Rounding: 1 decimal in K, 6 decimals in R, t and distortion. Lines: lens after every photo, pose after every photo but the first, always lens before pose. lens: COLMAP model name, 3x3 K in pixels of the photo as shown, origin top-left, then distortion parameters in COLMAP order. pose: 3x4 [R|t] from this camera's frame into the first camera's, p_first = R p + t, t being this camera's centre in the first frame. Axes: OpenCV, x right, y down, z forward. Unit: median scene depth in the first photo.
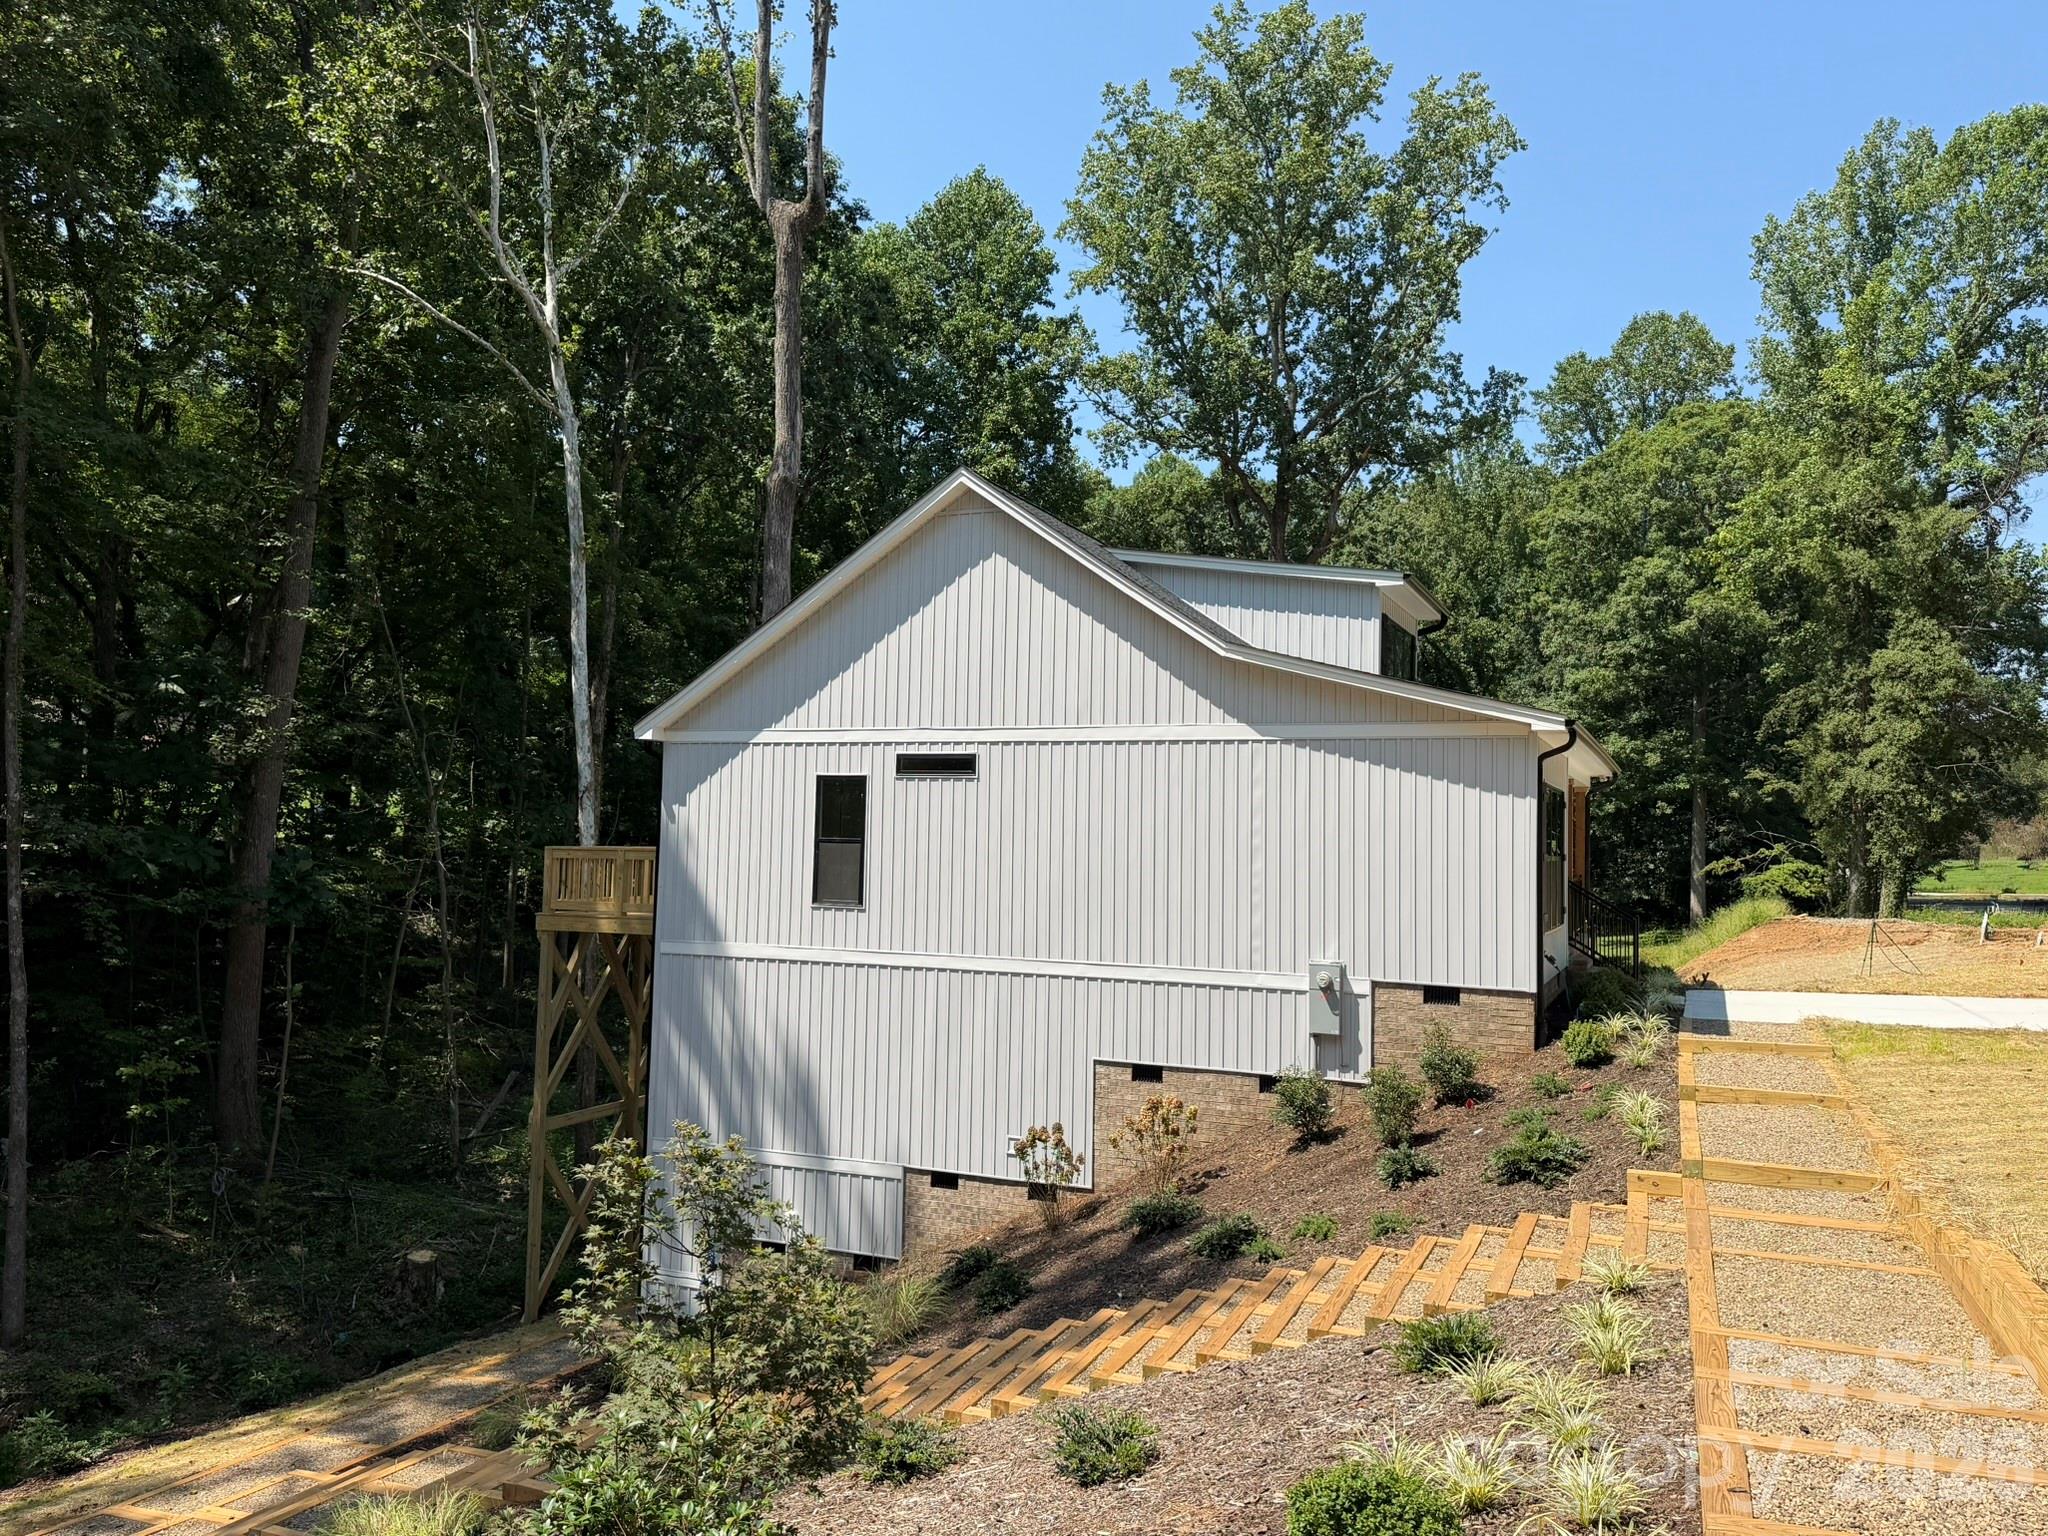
lens RADIAL K [[1486.9, 0, 1024.0], [0, 1486.9, 768.0], [0, 0, 1]] dist [0.010250, 0.000876]
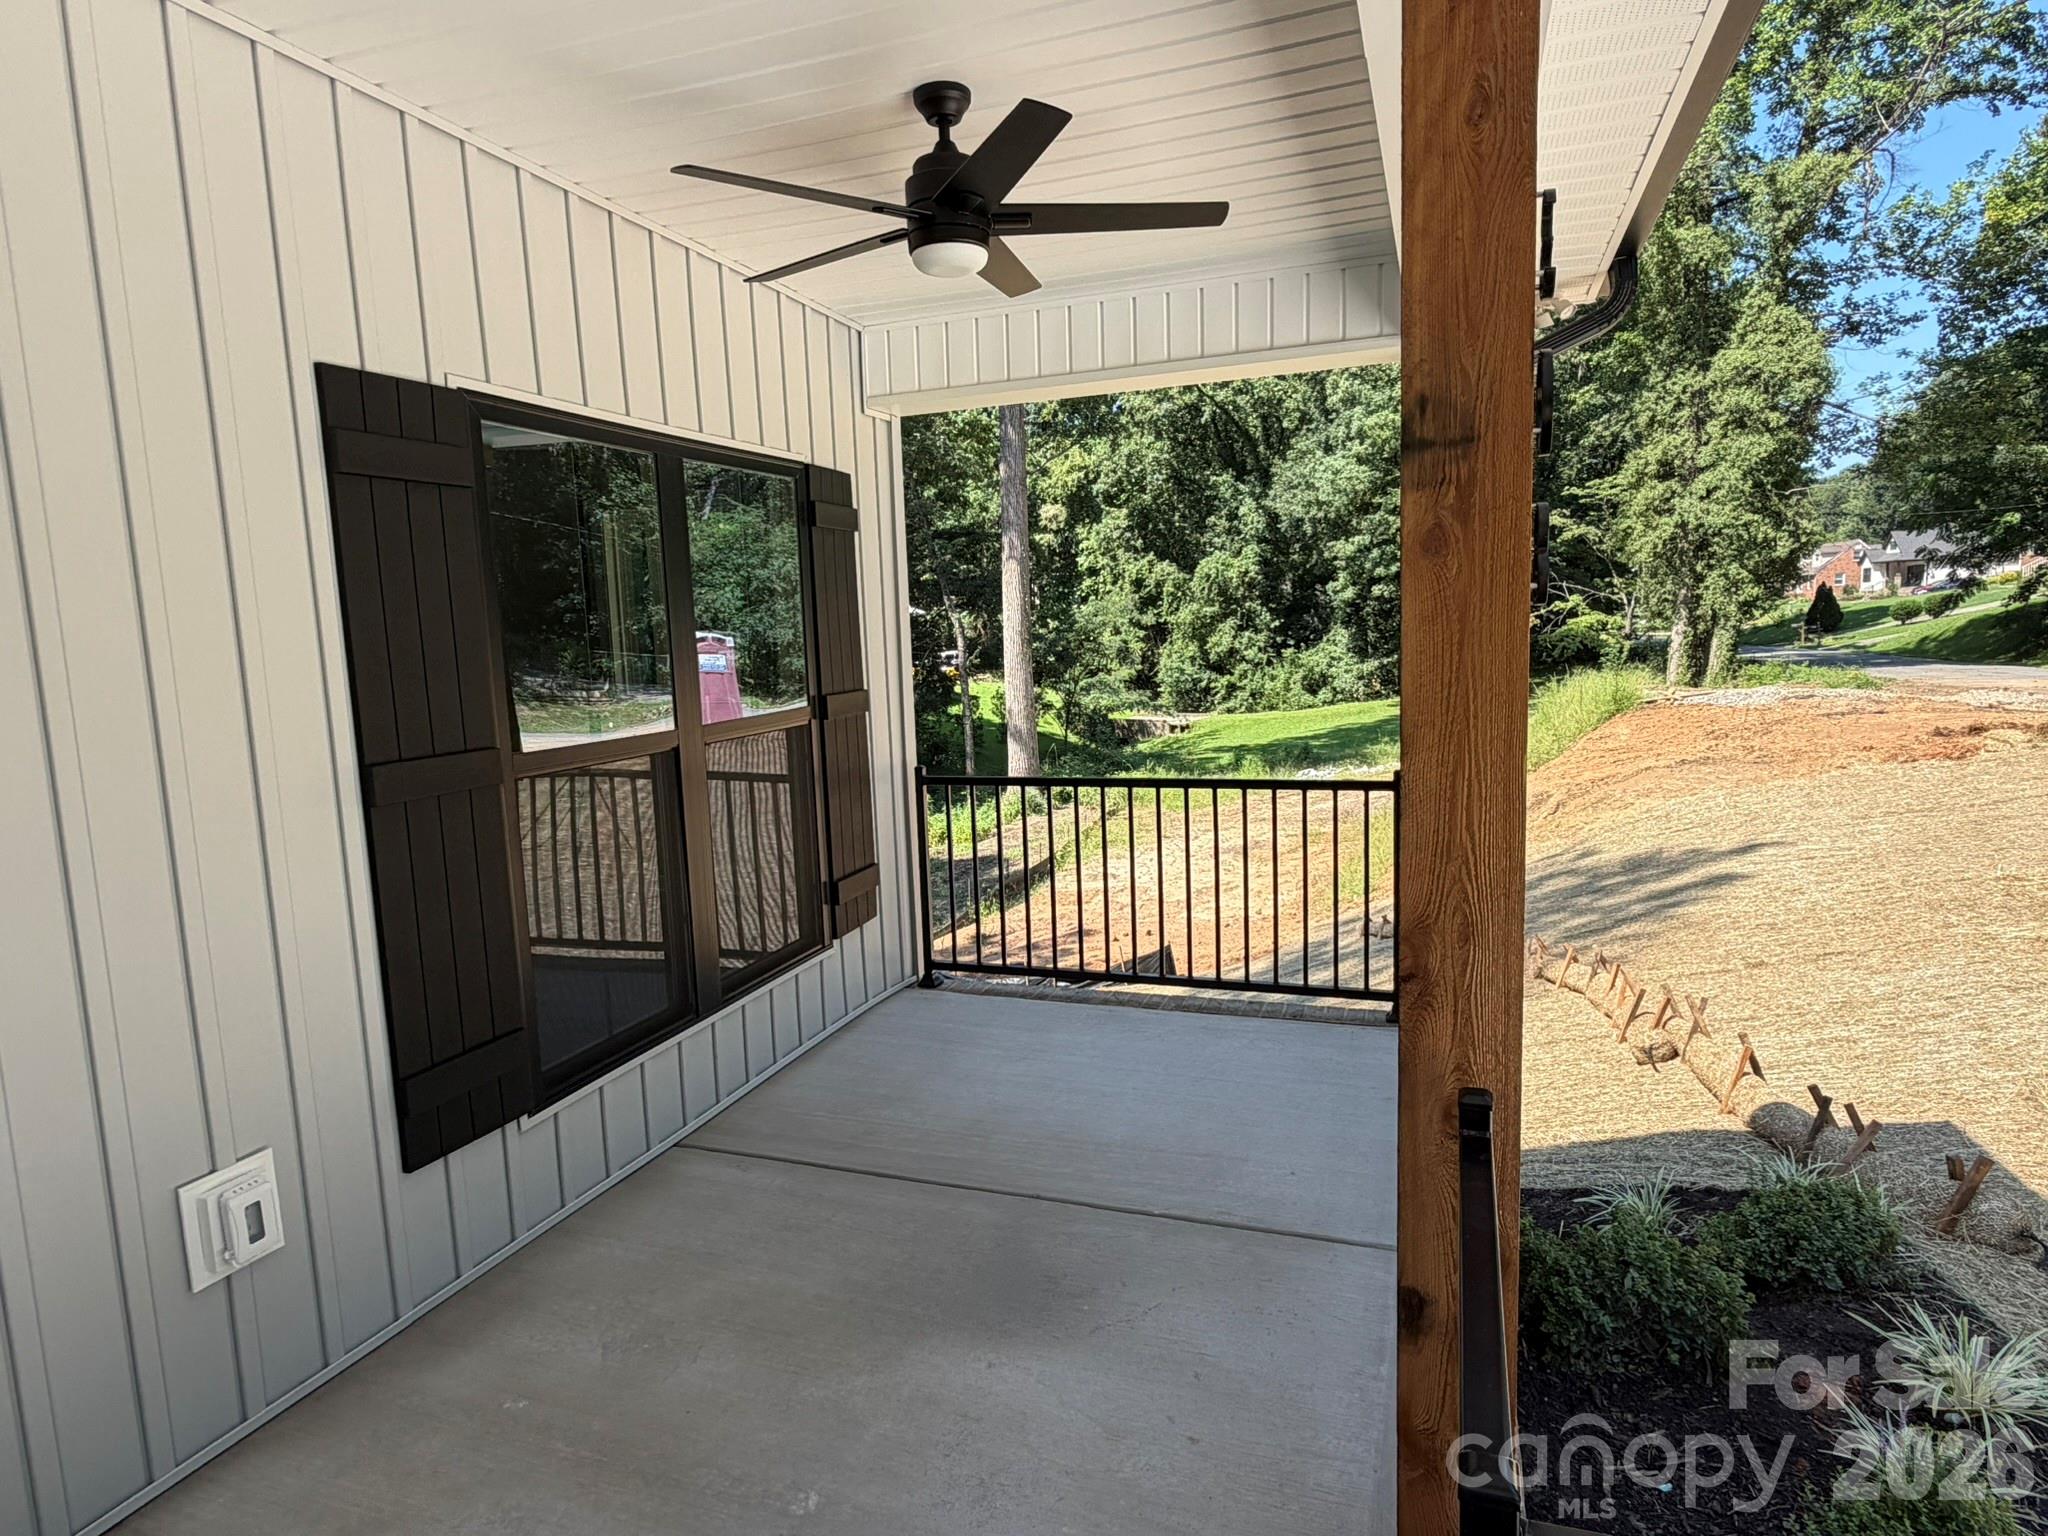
lens RADIAL K [[1192.0, 0, 1024.0], [0, 1192.0, 768.0], [0, 0, 1]] dist [-0.004221, -0.000944]
pose [[0.995304, -0.064792, 0.071910, 0.124872], [0.051910, 0.984348, 0.168418, 0.016994], [-0.081696, -0.163894, 0.983089, 0.341828]]
